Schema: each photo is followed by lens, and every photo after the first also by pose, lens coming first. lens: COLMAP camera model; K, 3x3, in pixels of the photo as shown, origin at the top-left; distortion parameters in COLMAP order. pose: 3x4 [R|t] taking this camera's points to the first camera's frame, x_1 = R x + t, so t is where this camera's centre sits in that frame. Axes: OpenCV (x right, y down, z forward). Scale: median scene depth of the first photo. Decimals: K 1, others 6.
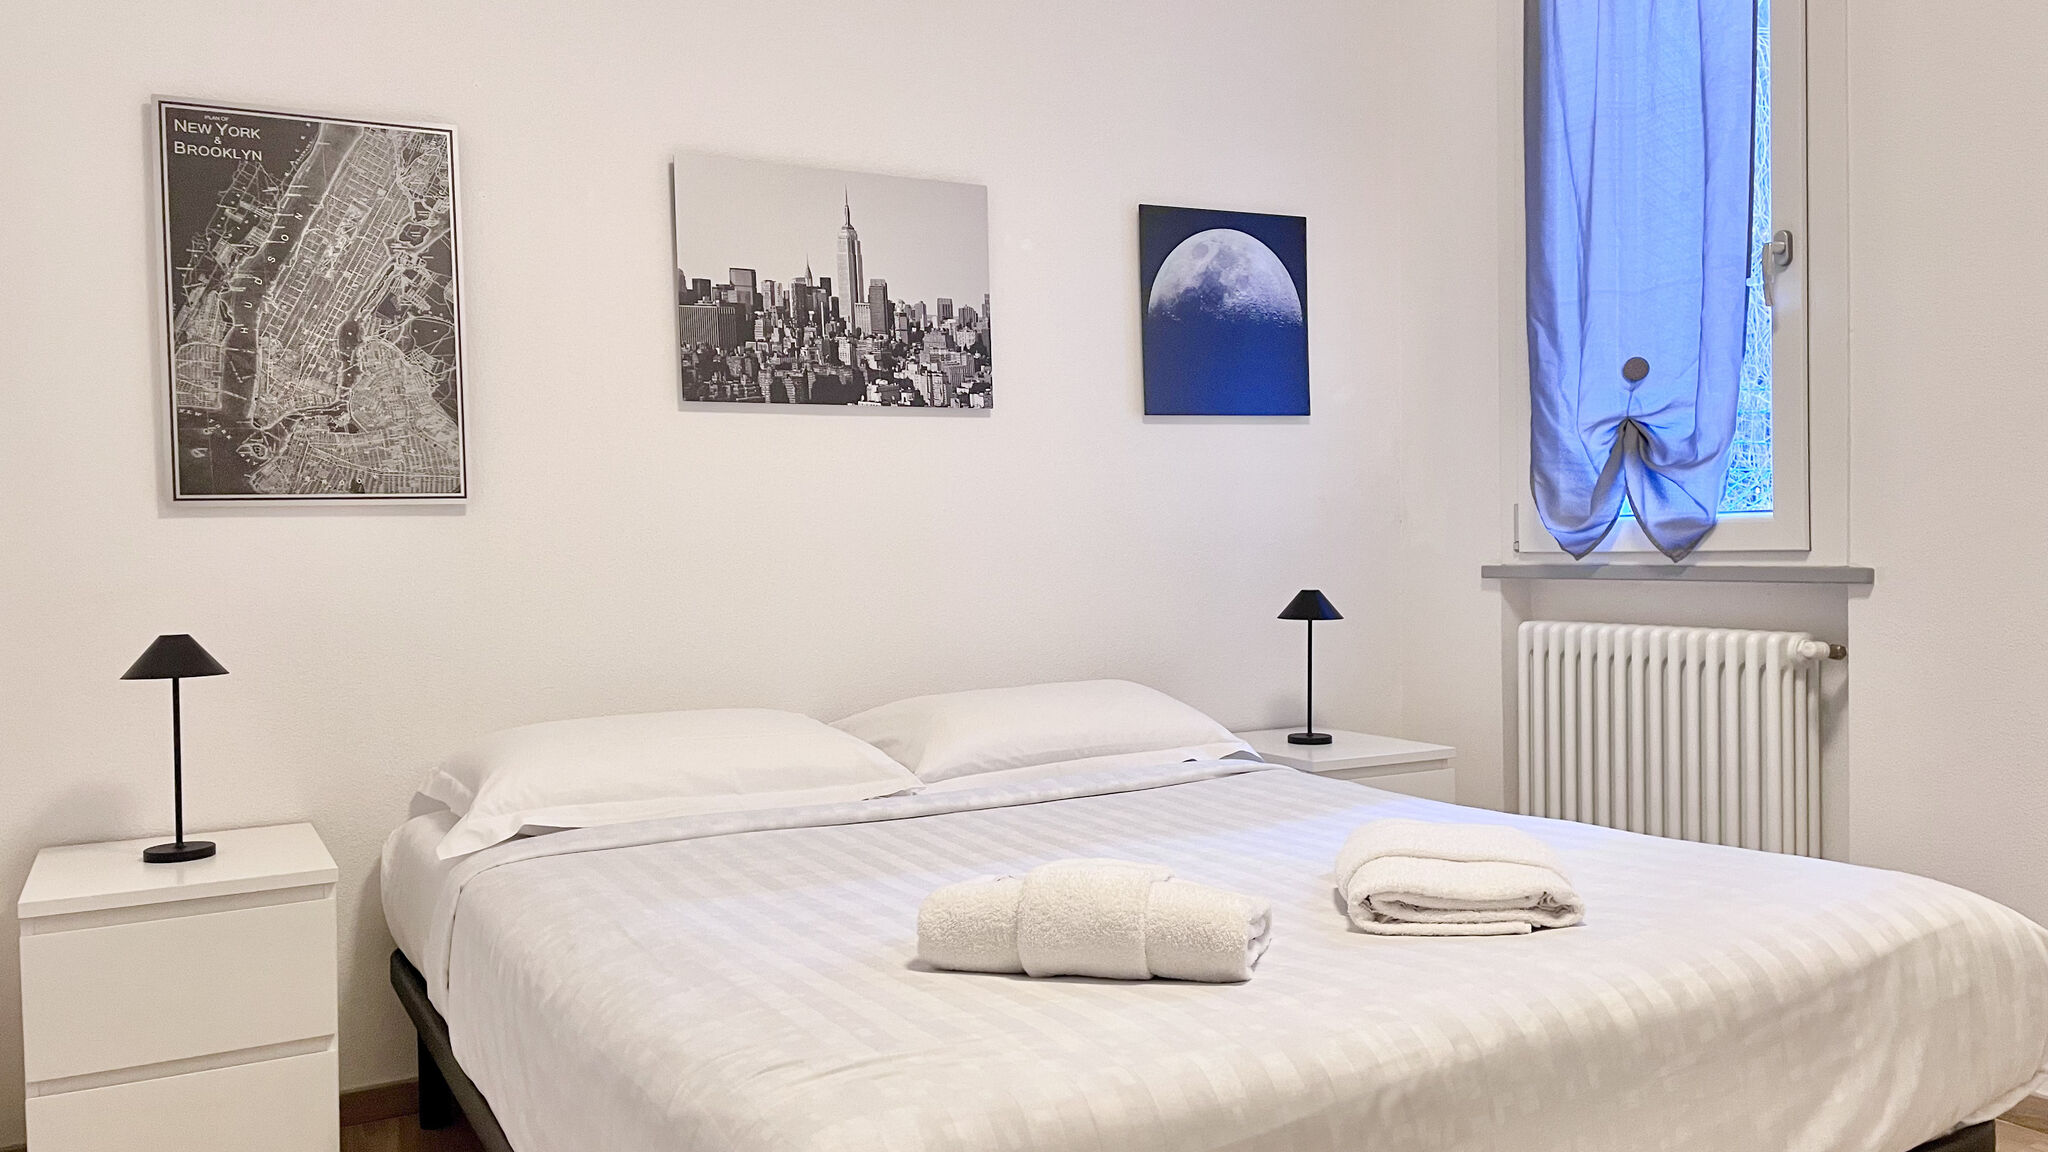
lens RADIAL K [[1545.0, 0, 1028.9], [0, 1545.0, 582.8], [0, 0, 1]] dist [0.086640, -0.094066]
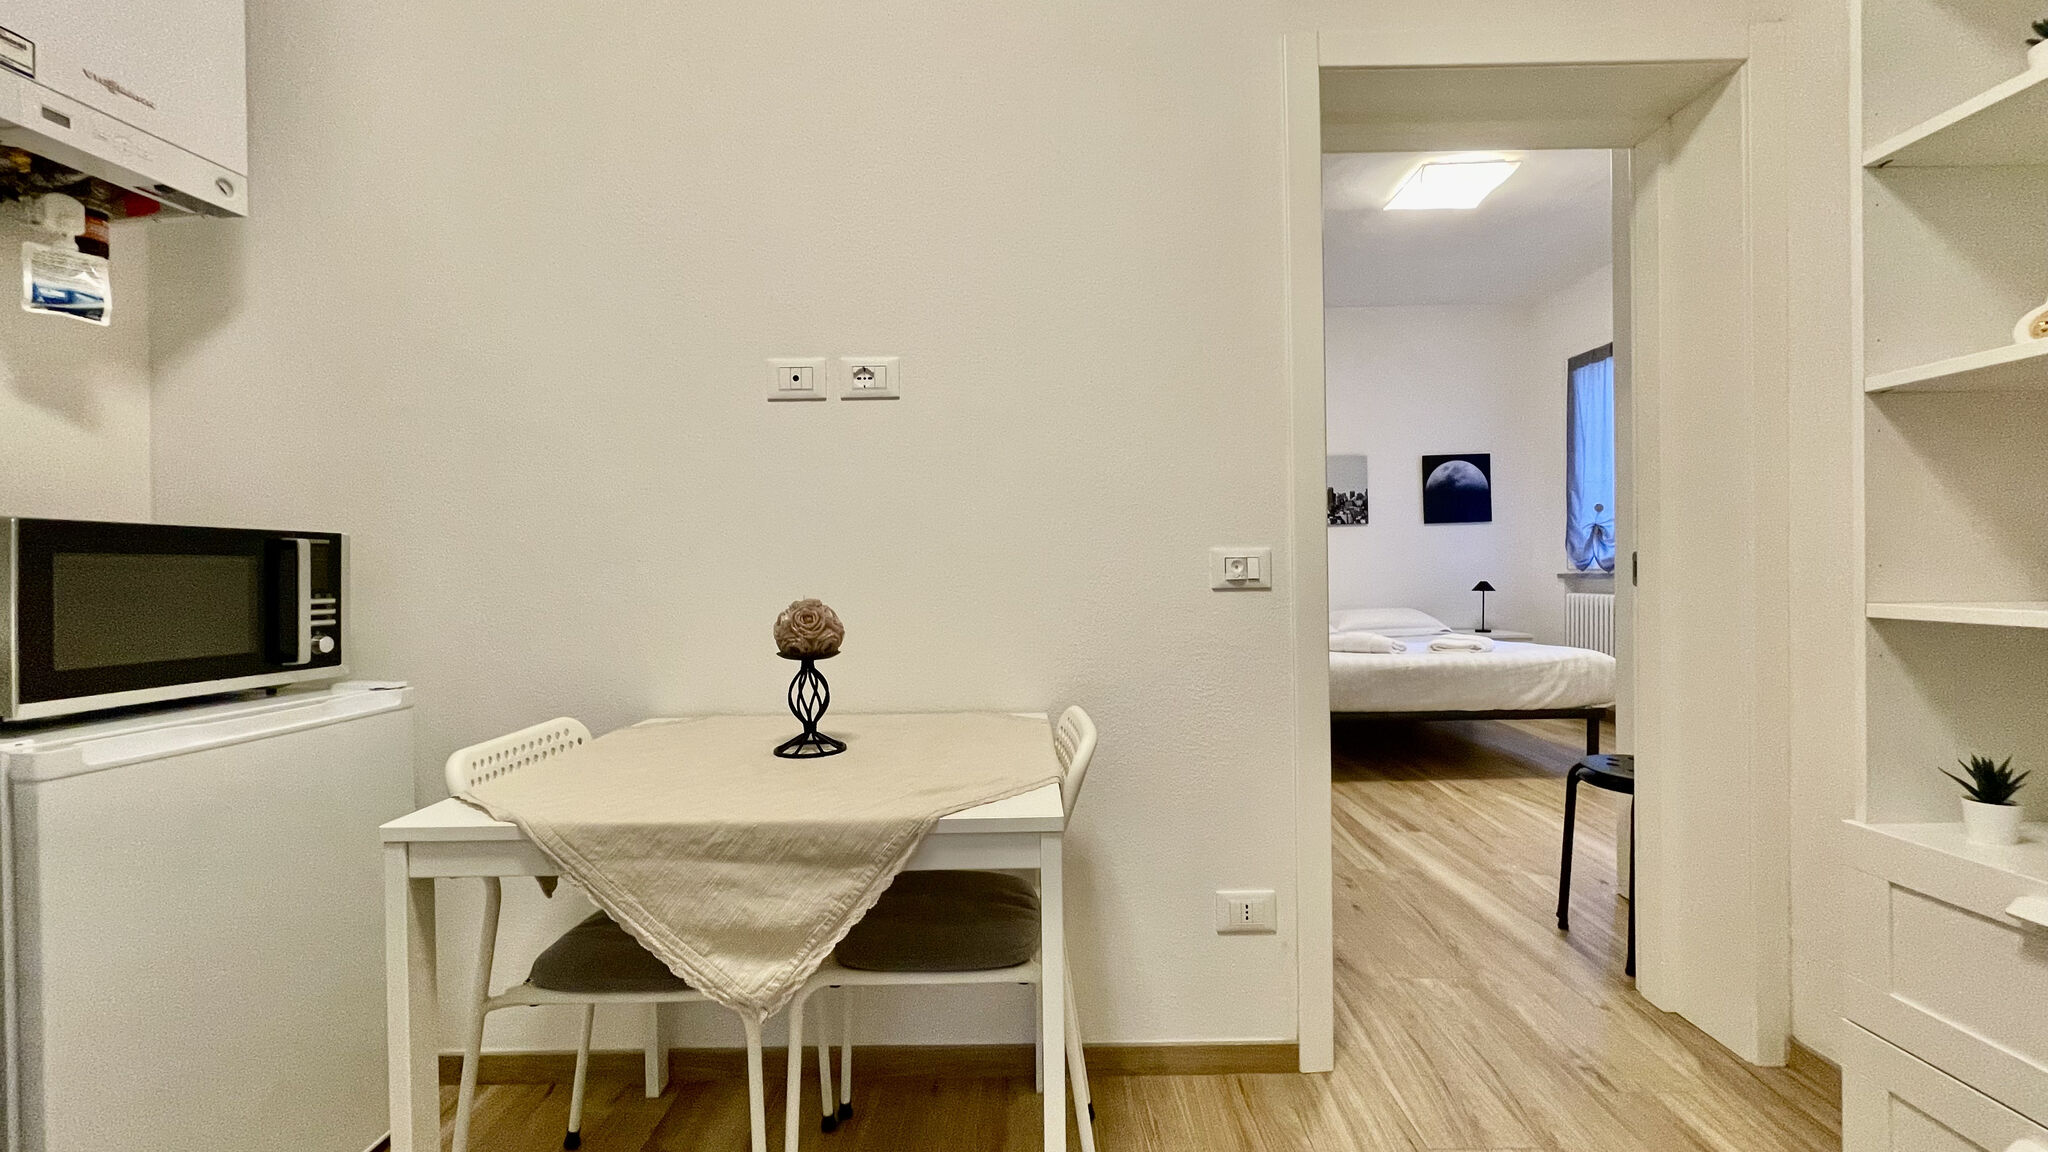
lens RADIAL K [[824.3, 0, 1010.6], [0, 824.3, 573.6], [0, 0, 1]] dist [-0.006113, -0.000192]
pose [[0.874400, 0.007406, -0.485150, 0.173111], [-0.012430, 0.999897, -0.007139, 0.014549], [0.485047, 0.012272, 0.874402, -0.946124]]
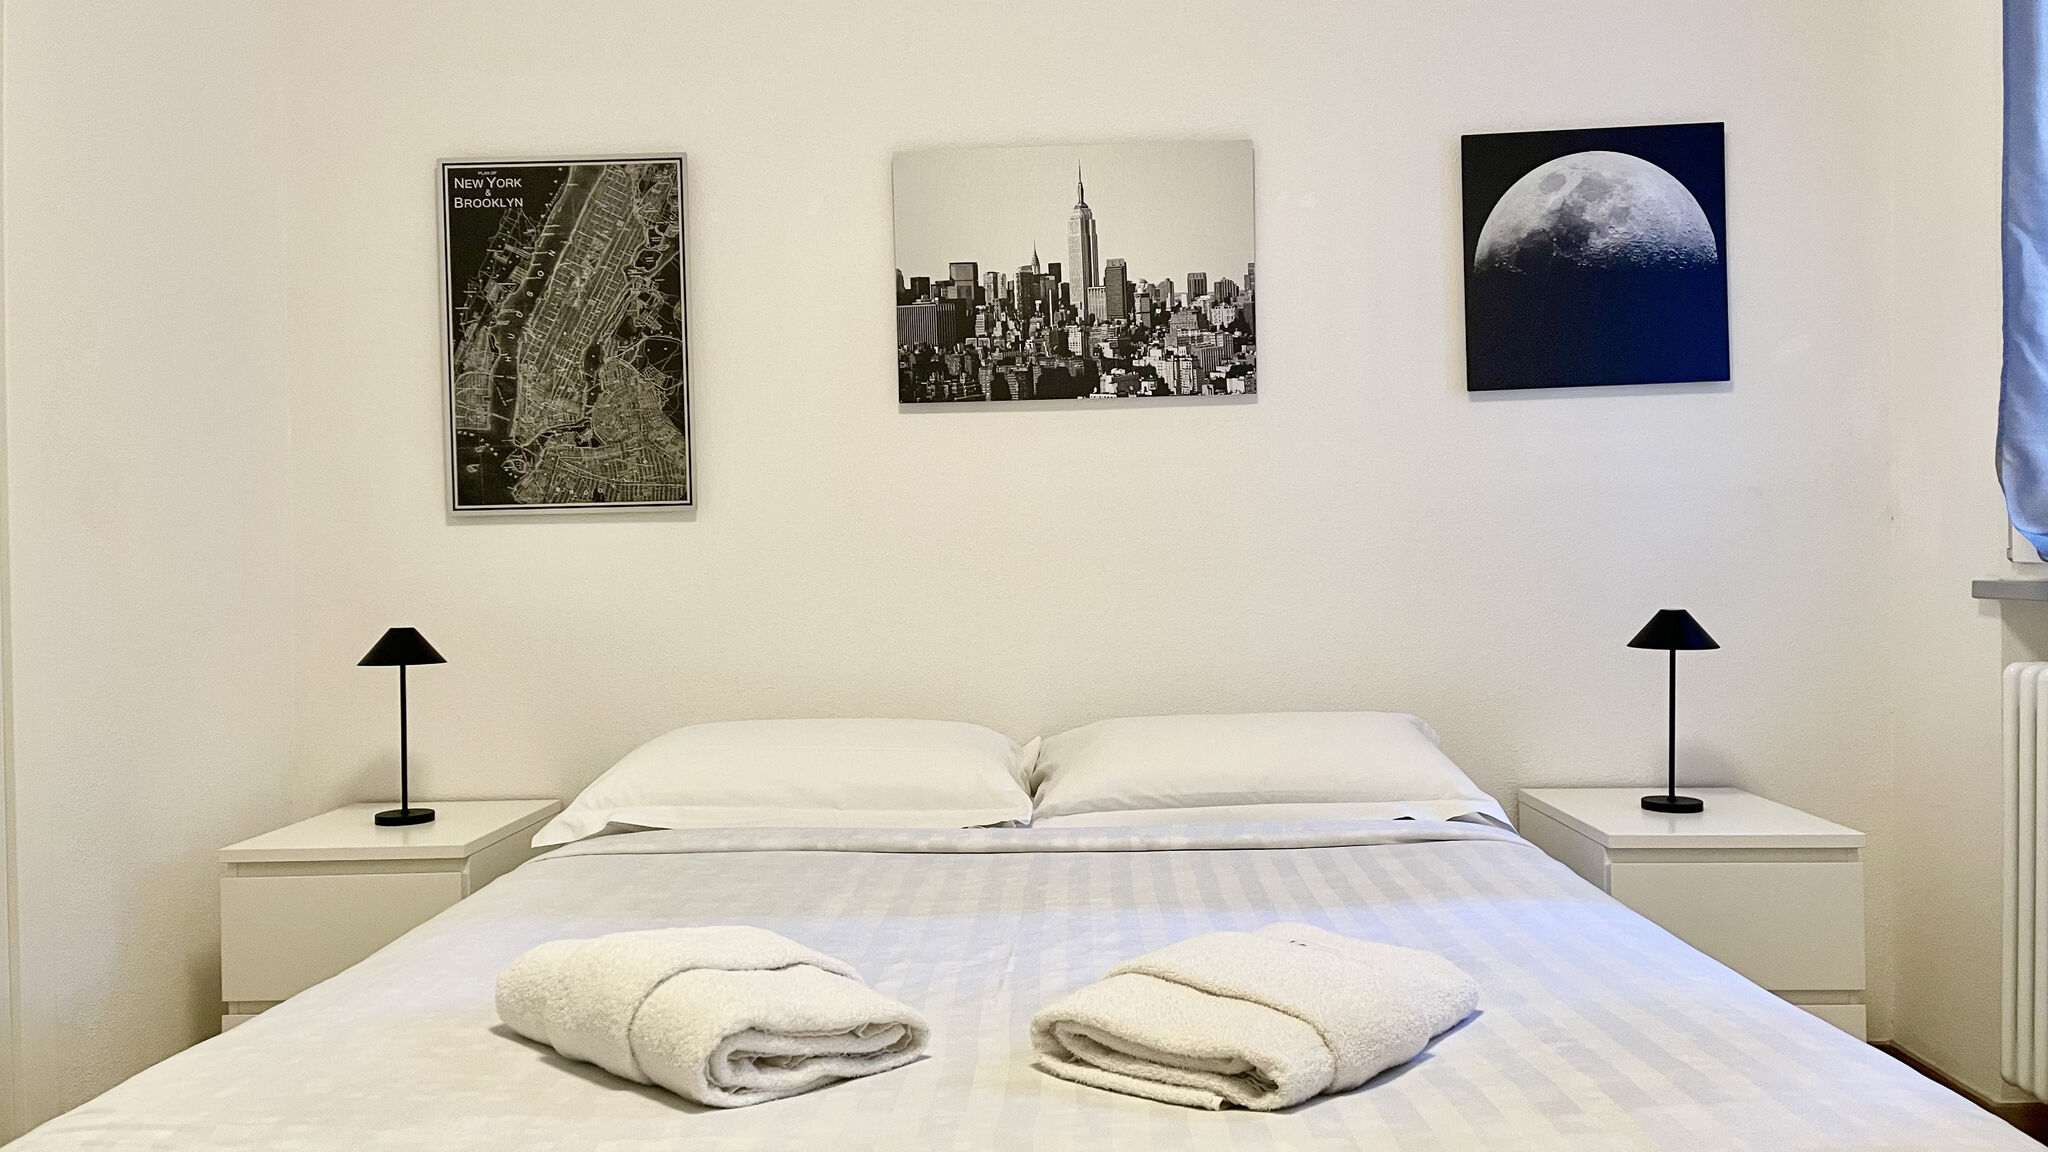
lens RADIAL K [[1545.0, 0, 972.7], [0, 1545.0, 582.6], [0, 0, 1]] dist [0.086640, -0.094066]
pose [[0.862125, 0.014698, -0.506483, 0.310143], [-0.013276, 0.999891, 0.006418, -0.010222], [0.506522, 0.001191, 0.862226, 0.176931]]
